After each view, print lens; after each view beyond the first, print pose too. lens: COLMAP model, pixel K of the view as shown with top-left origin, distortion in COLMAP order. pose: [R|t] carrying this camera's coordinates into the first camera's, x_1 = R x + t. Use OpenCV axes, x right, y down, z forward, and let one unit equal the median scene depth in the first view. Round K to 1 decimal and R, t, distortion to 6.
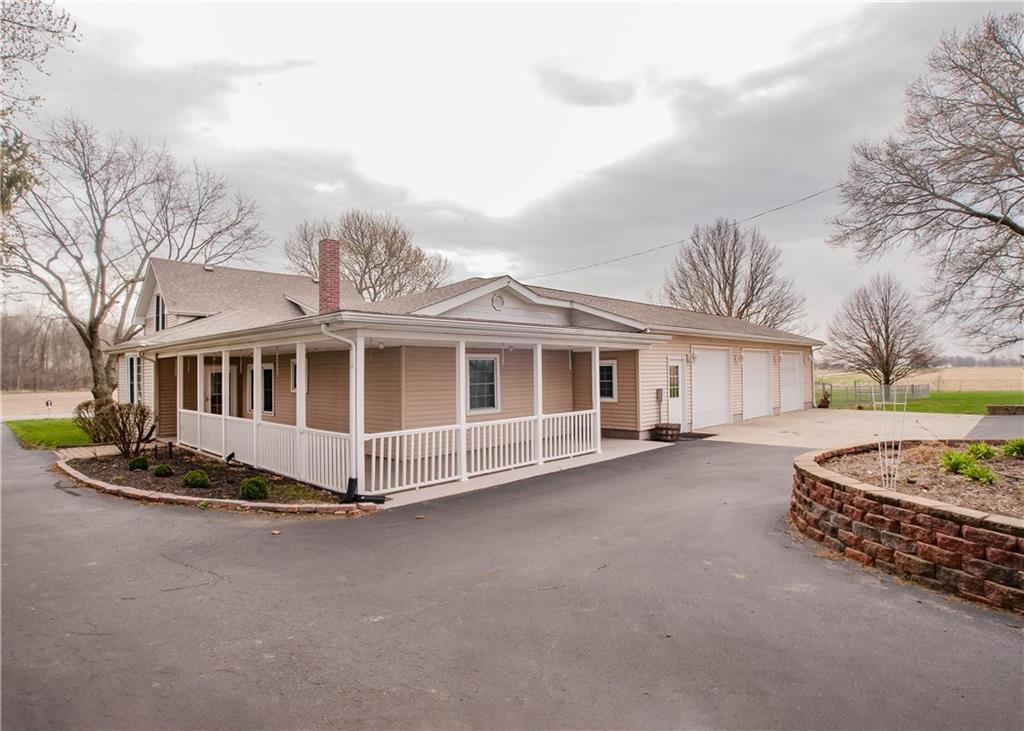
lens RADIAL K [[733.0, 0, 512.0], [0, 733.0, 365.5], [0, 0, 1]] dist [-0.118651, 0.000483]
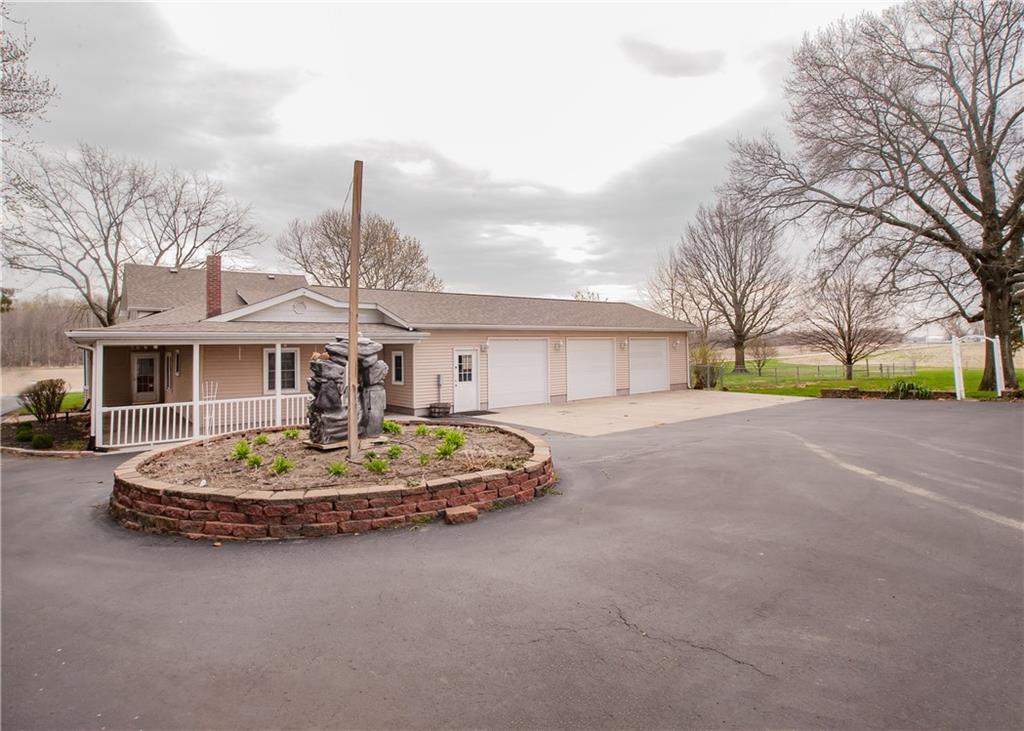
lens RADIAL K [[733.0, 0, 512.0], [0, 733.0, 365.5], [0, 0, 1]] dist [-0.118651, 0.000483]
pose [[0.989531, 0.005794, -0.144202, 0.427237], [-0.000241, 0.999259, 0.038493, -0.026233], [0.144318, -0.038055, 0.988799, -0.170502]]
